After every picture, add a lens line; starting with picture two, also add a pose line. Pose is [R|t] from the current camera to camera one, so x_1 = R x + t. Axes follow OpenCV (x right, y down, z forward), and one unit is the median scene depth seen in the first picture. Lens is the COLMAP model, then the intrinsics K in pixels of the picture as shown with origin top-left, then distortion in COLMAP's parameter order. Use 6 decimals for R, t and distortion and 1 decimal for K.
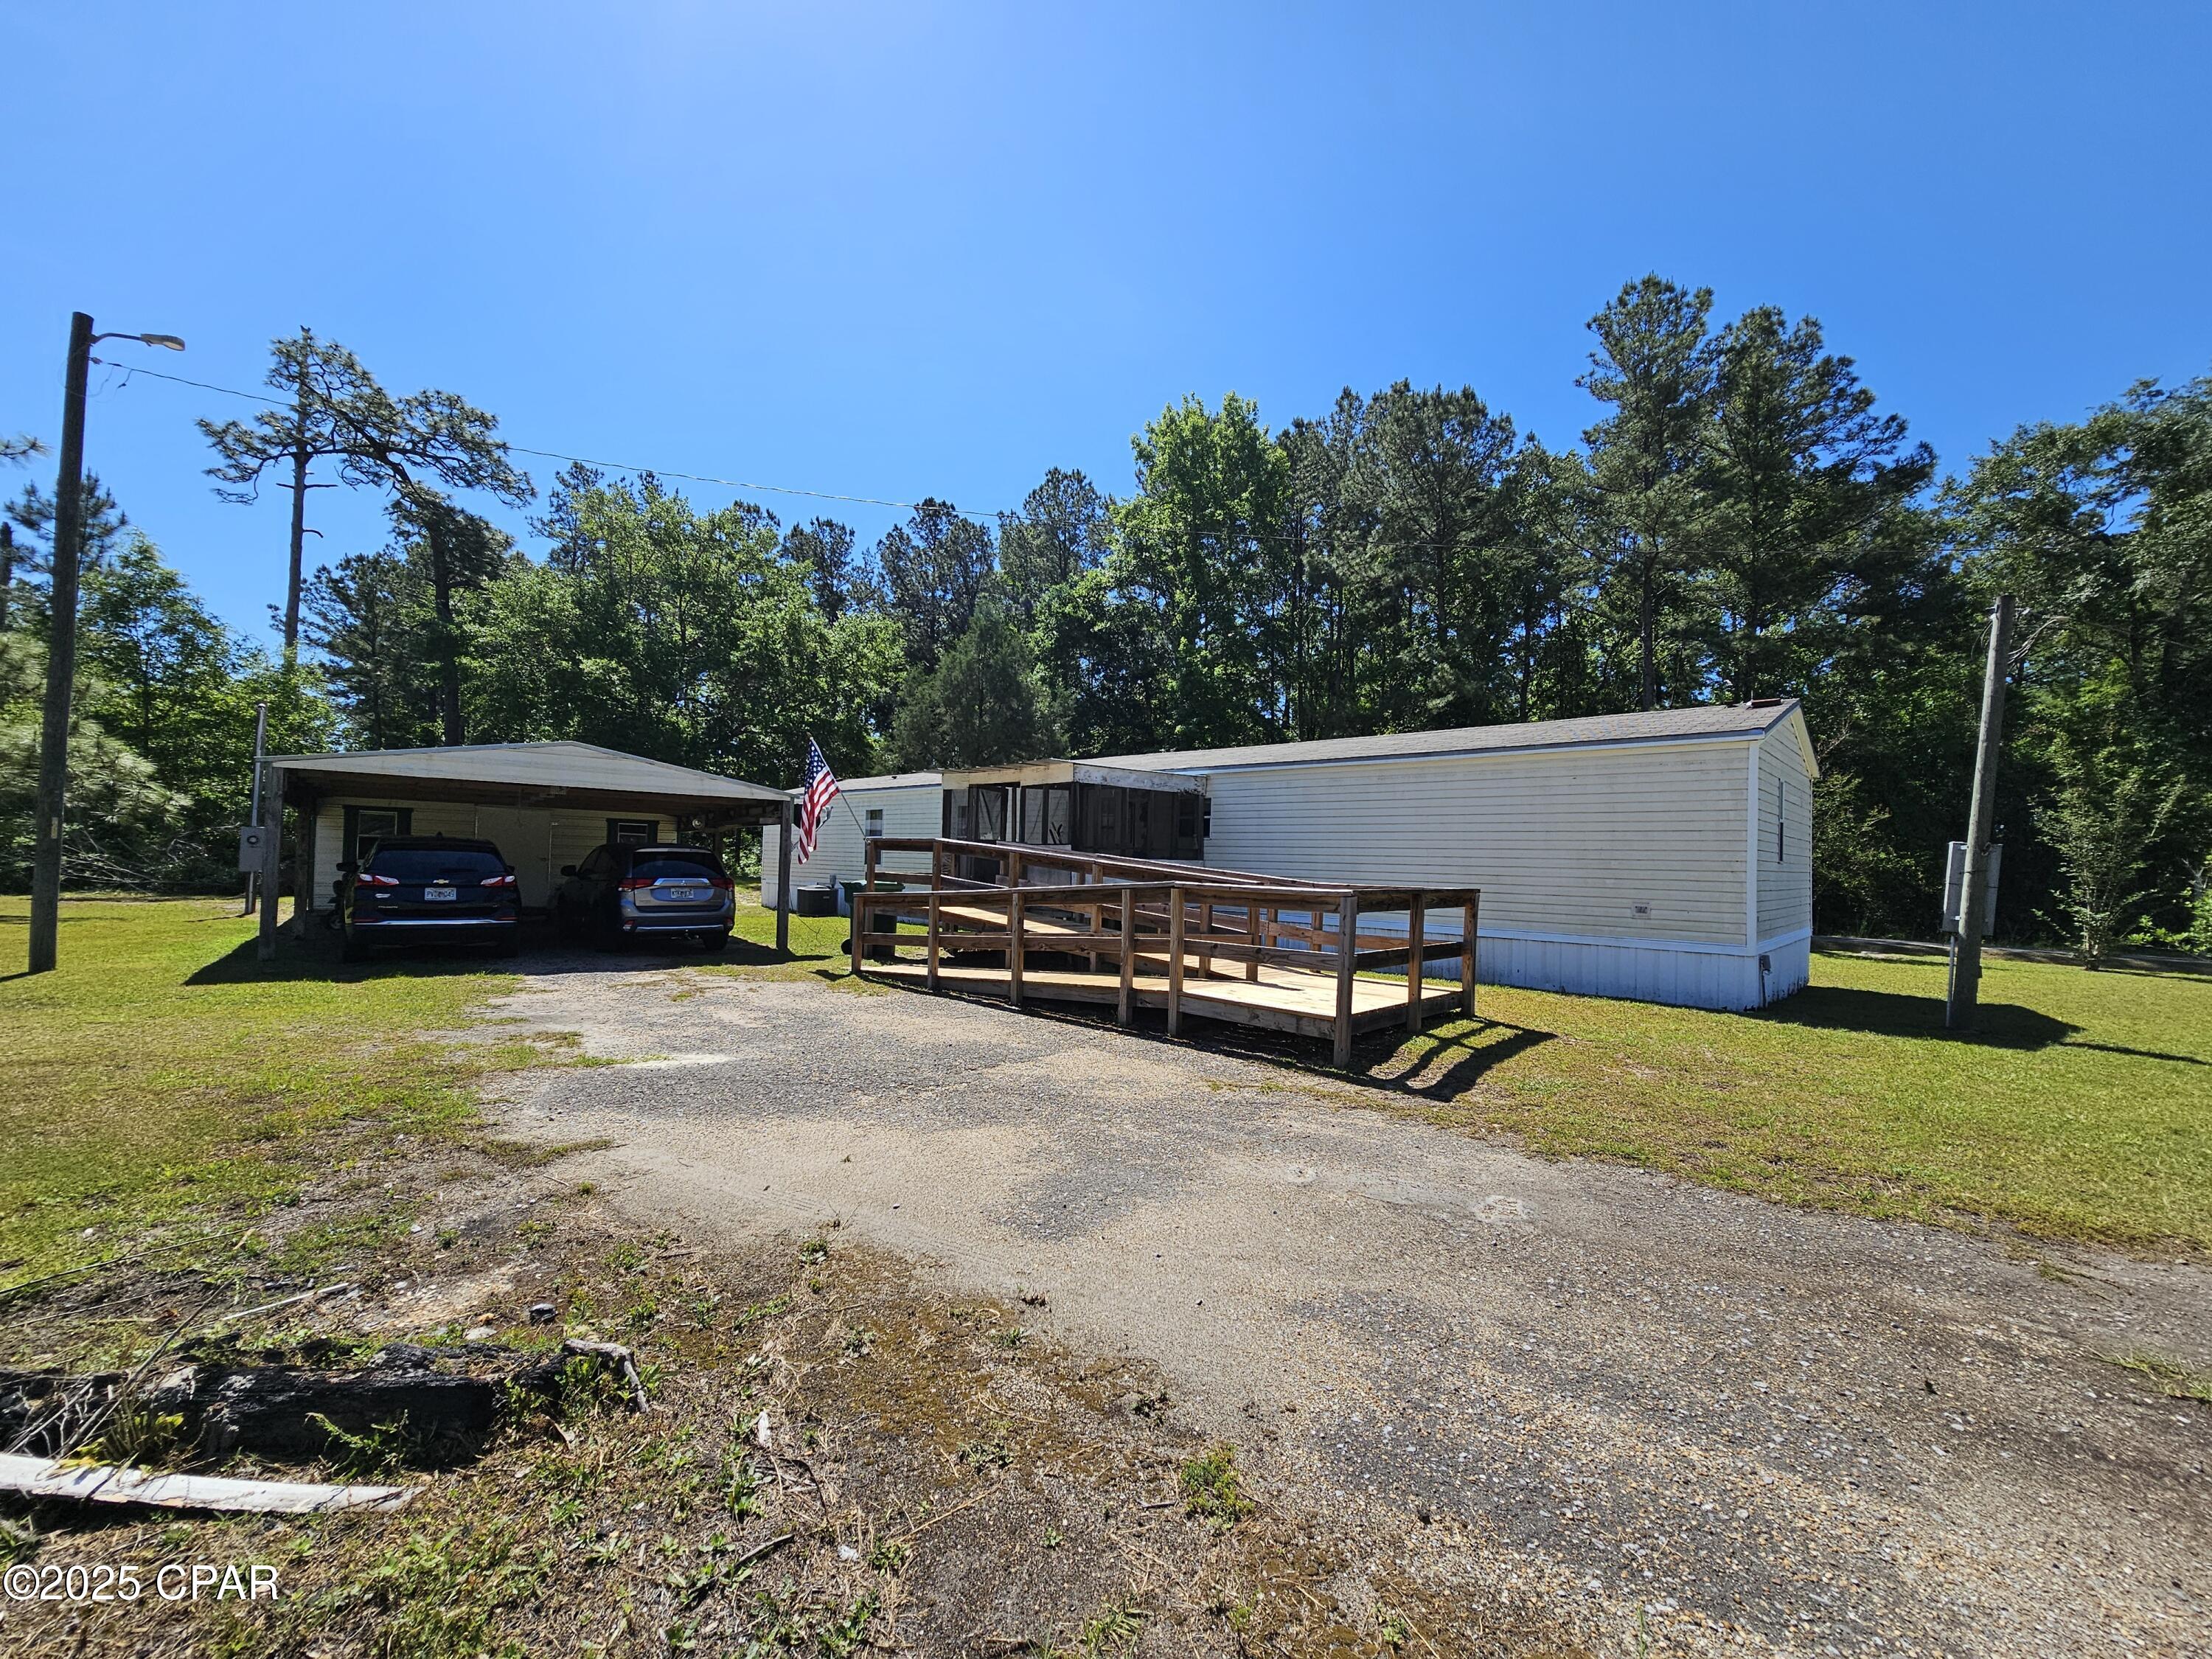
lens RADIAL K [[904.4, 0, 1108.0], [0, 904.4, 854.3], [0, 0, 1]] dist [-0.001085, -0.000842]
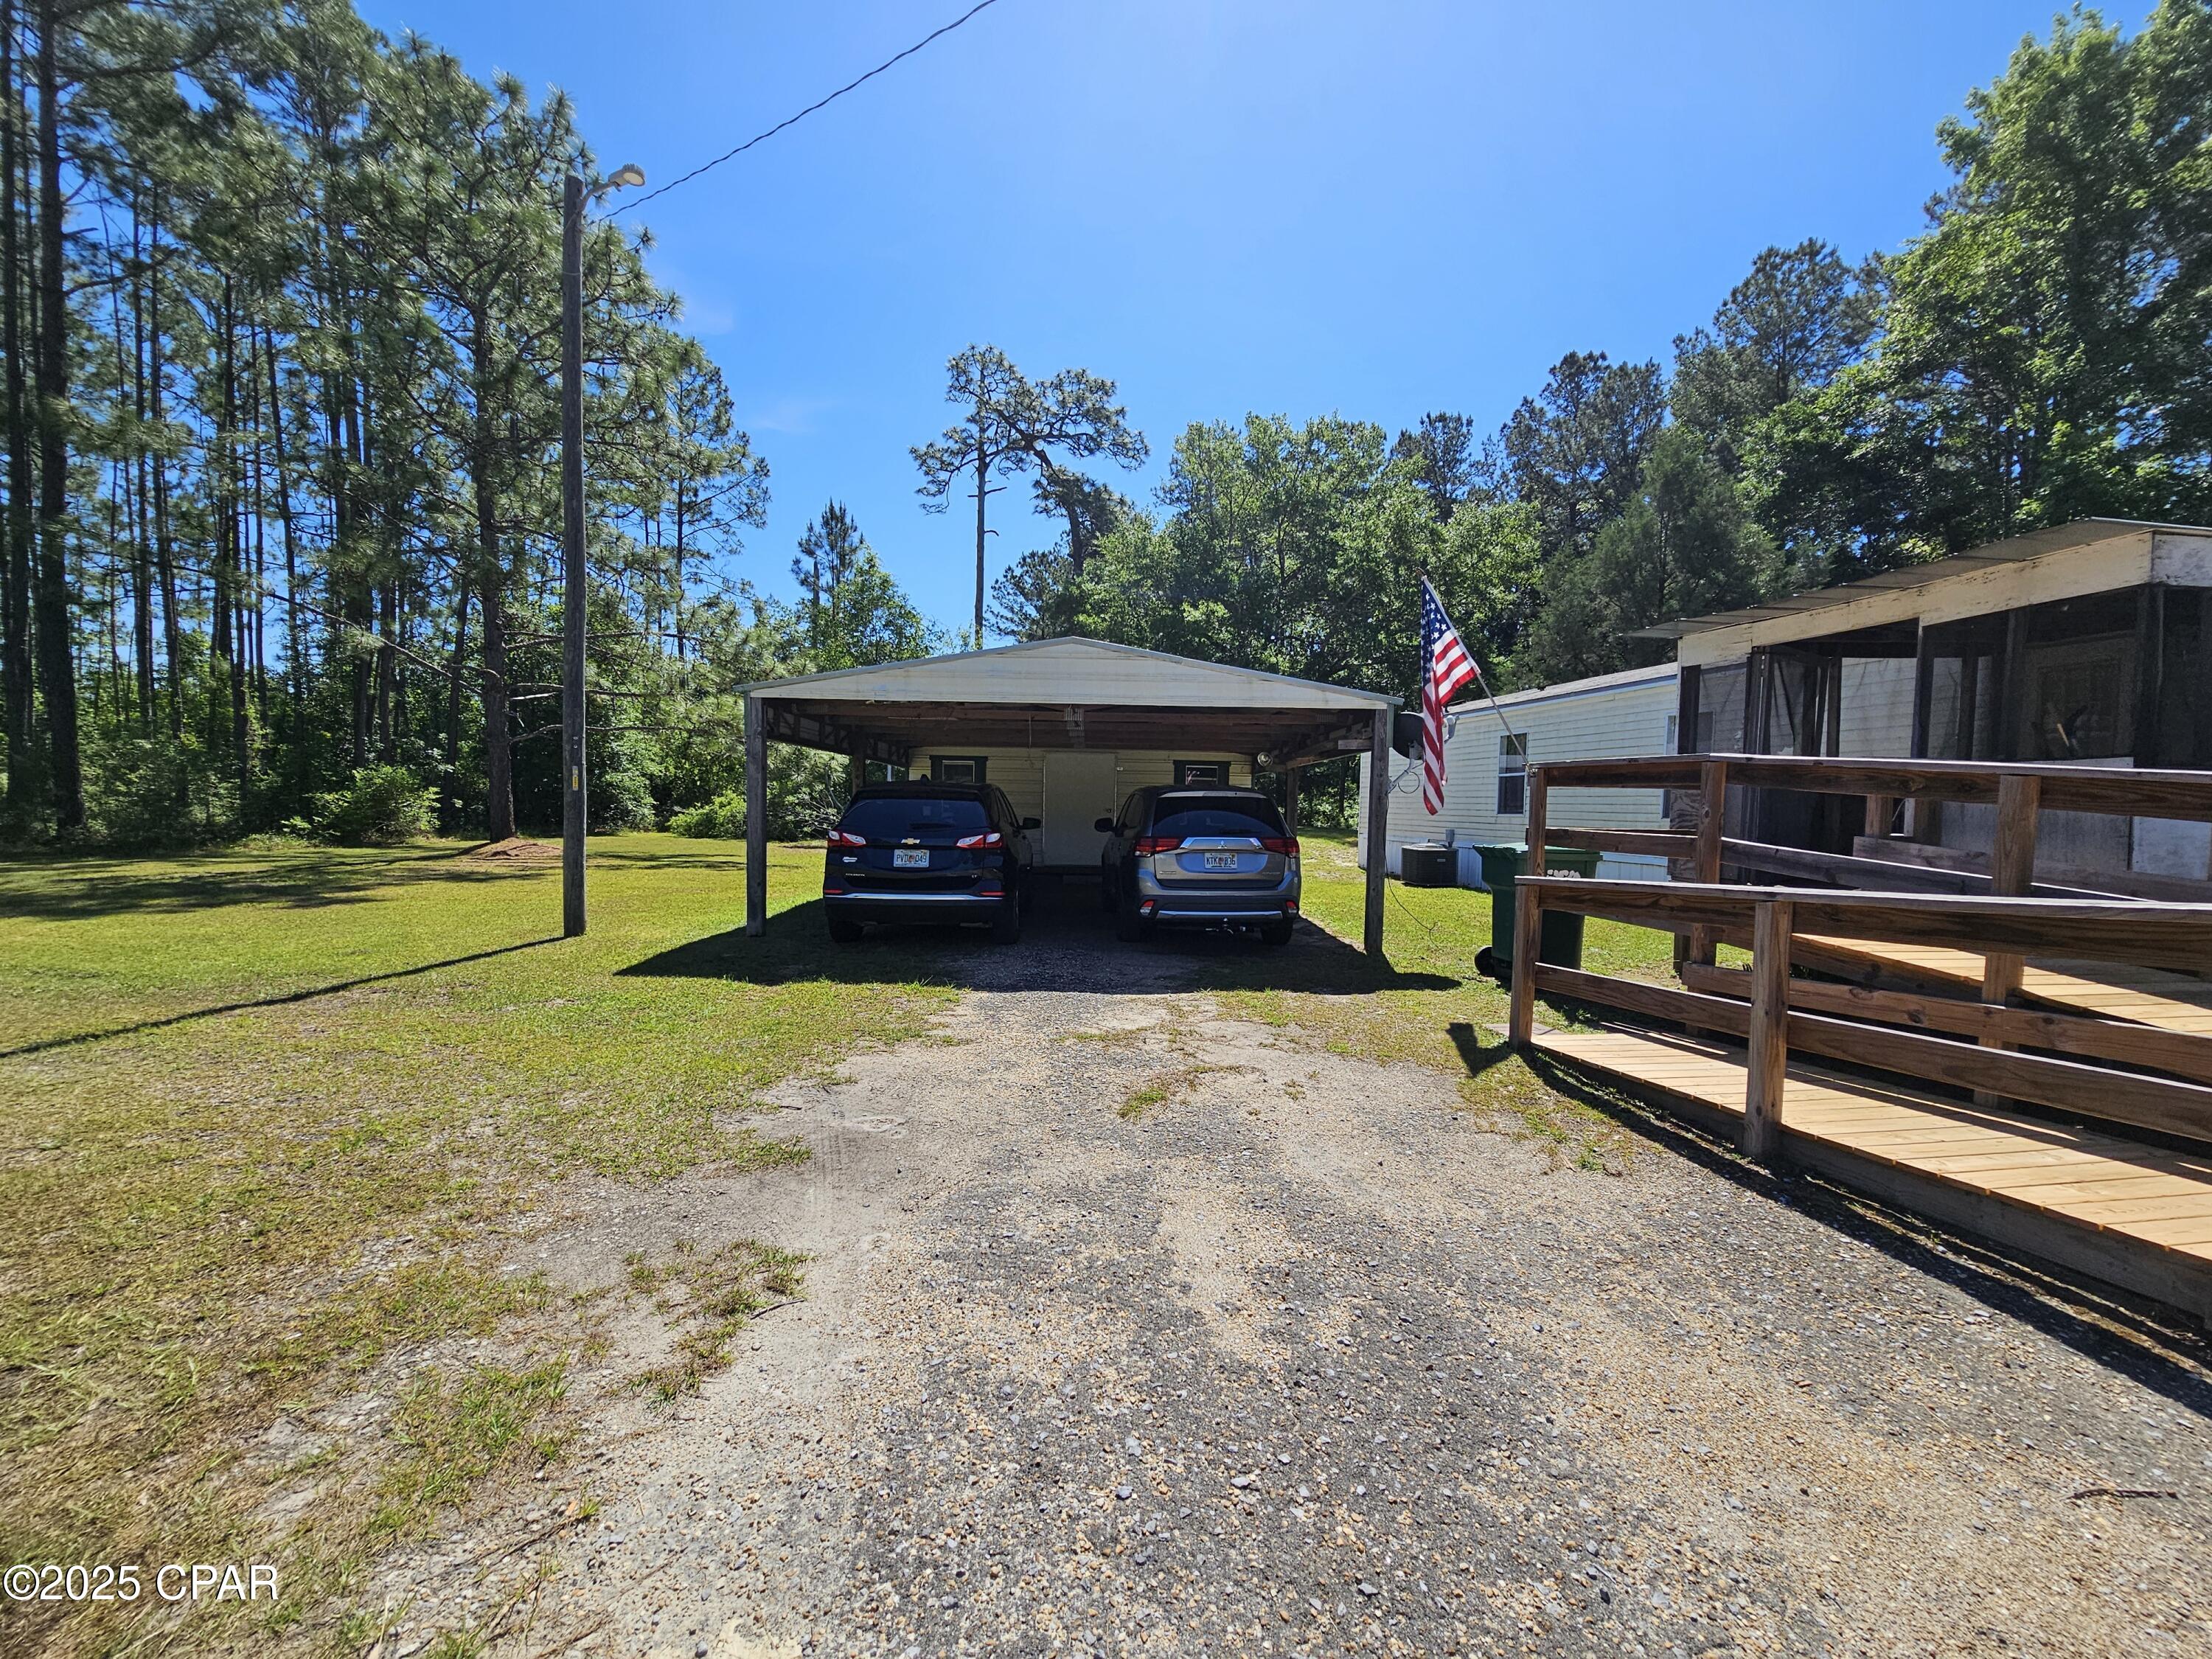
lens RADIAL K [[904.4, 0, 1108.0], [0, 904.4, 854.3], [0, 0, 1]] dist [-0.001085, -0.000842]
pose [[0.797430, 0.020676, -0.603057, -0.051324], [0.012570, 0.998627, 0.050860, 0.001666], [0.603281, -0.048138, 0.796075, 0.153581]]
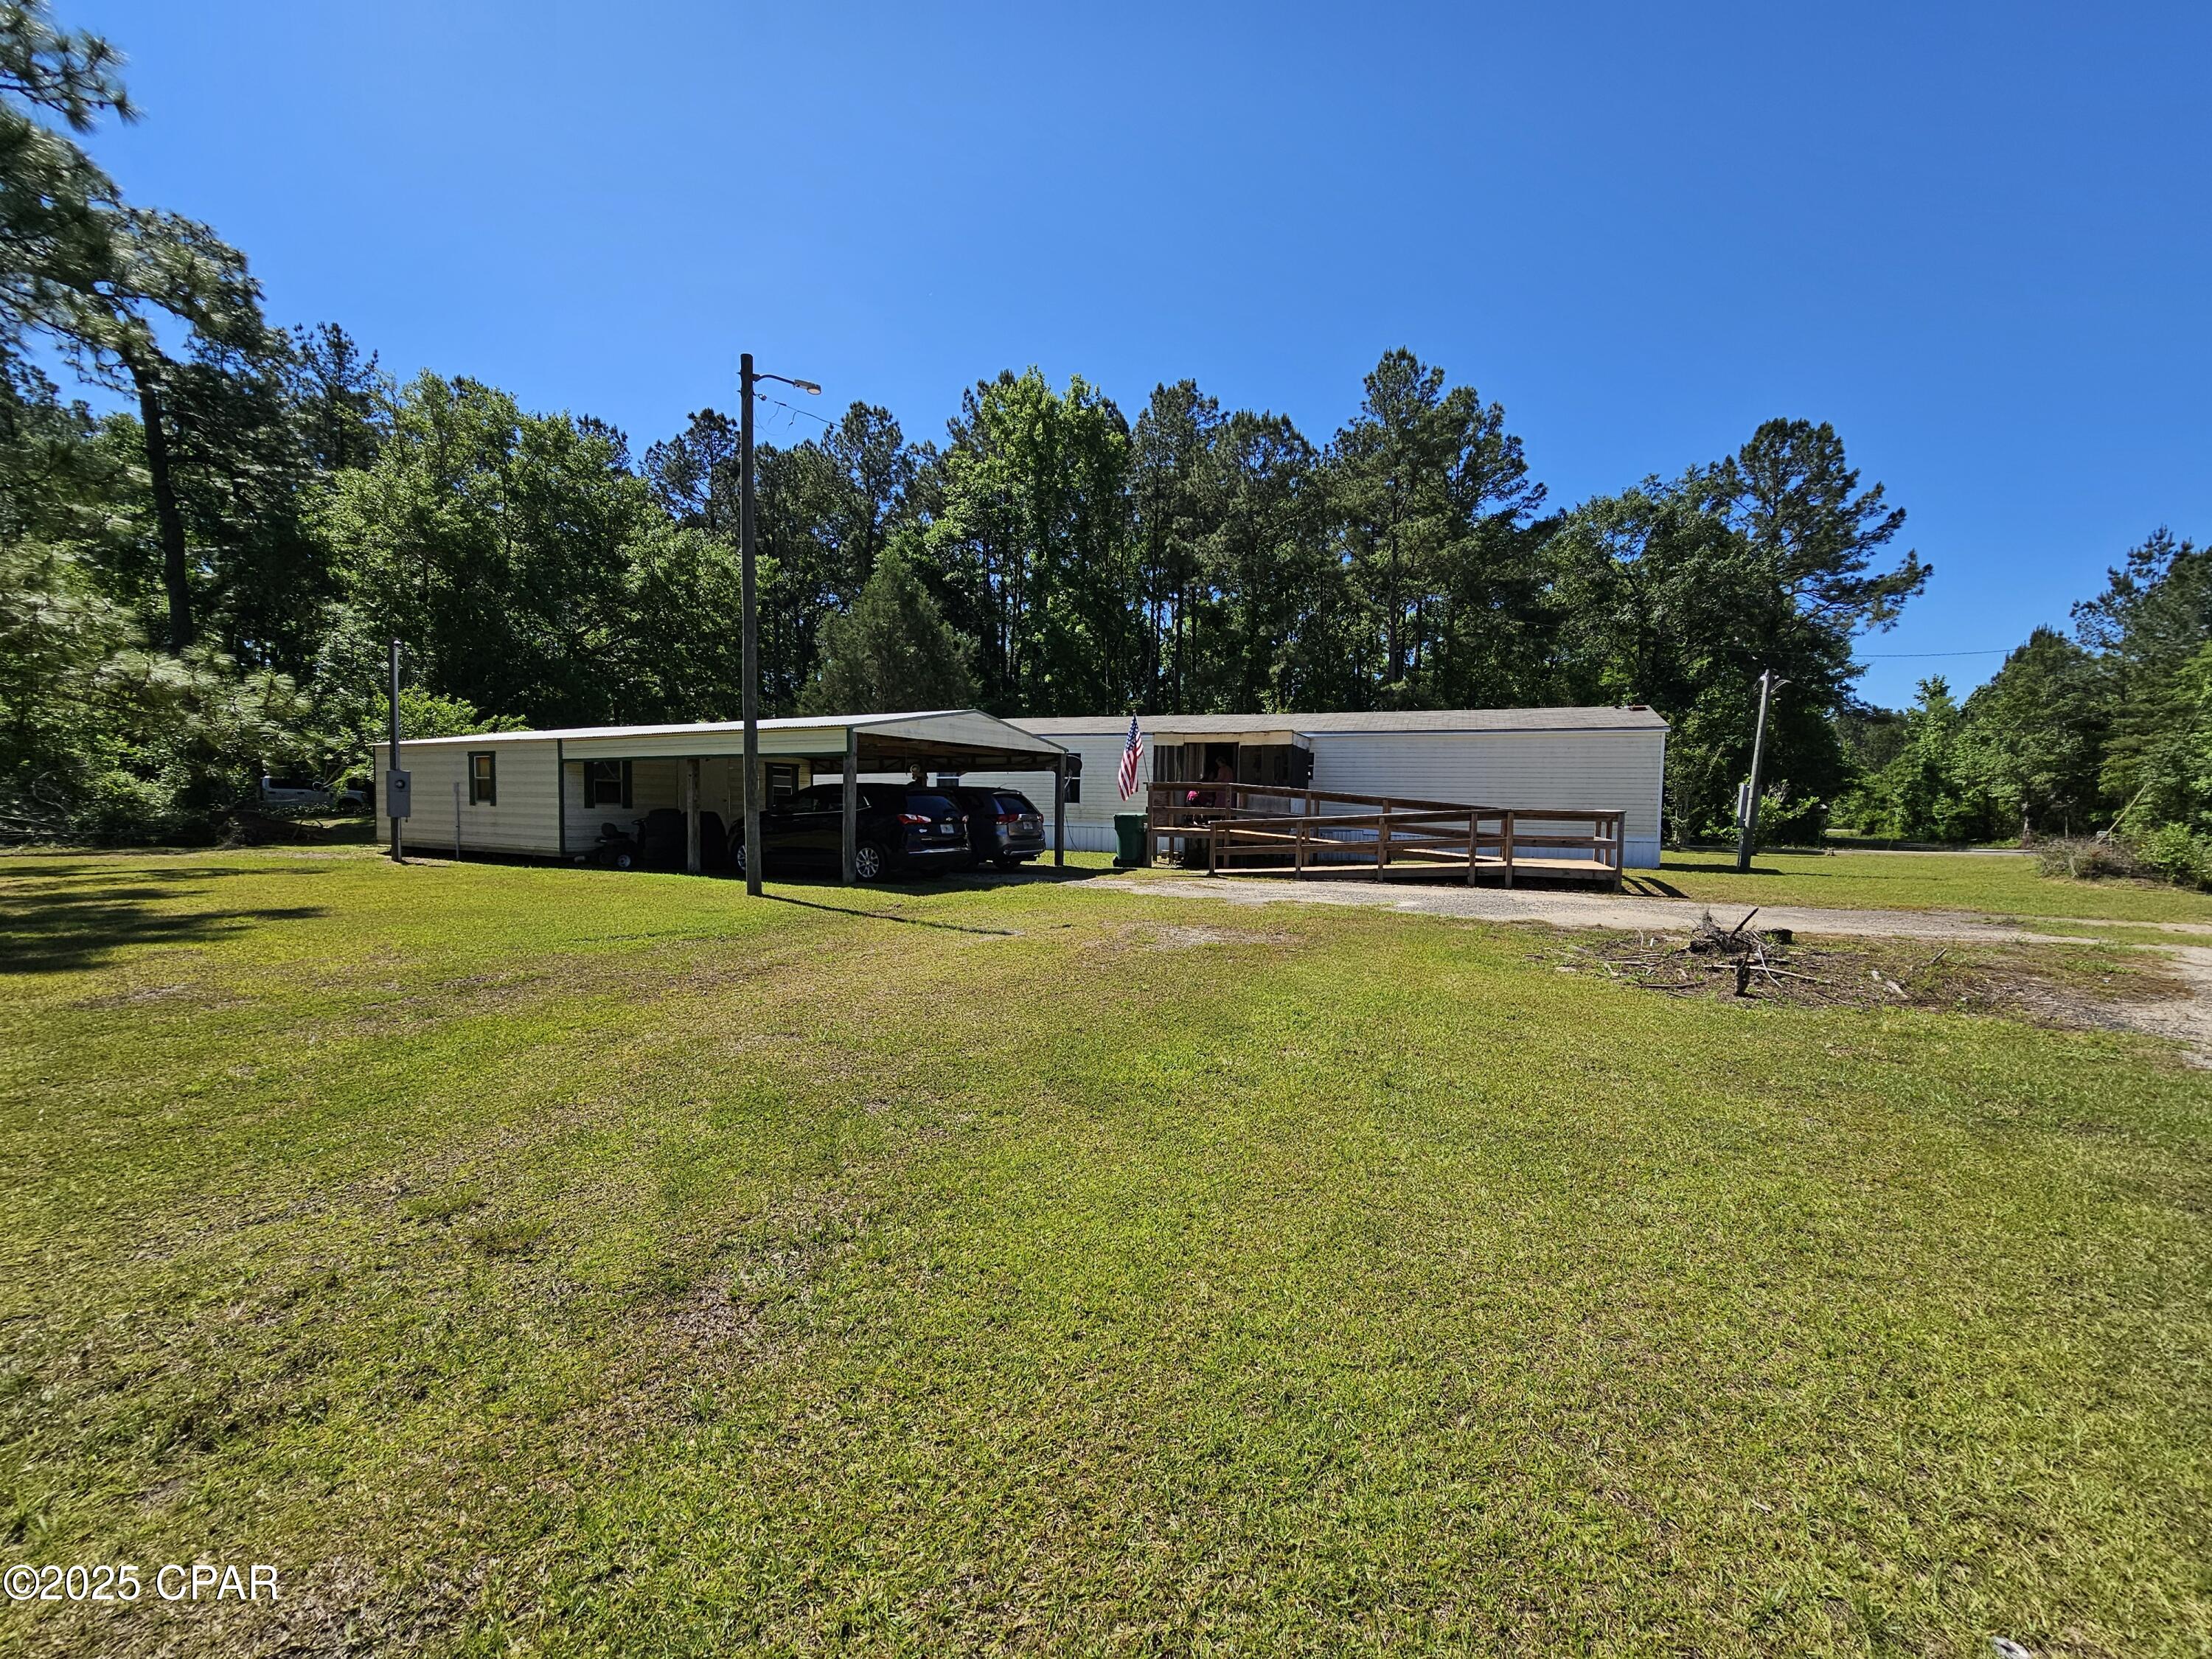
lens RADIAL K [[904.4, 0, 1108.0], [0, 904.4, 854.3], [0, 0, 1]] dist [-0.001085, -0.000842]
pose [[0.919614, -0.036663, 0.391110, -0.310724], [0.006133, 0.996854, 0.079026, -0.006444], [-0.392776, -0.070275, 0.916945, -0.090993]]
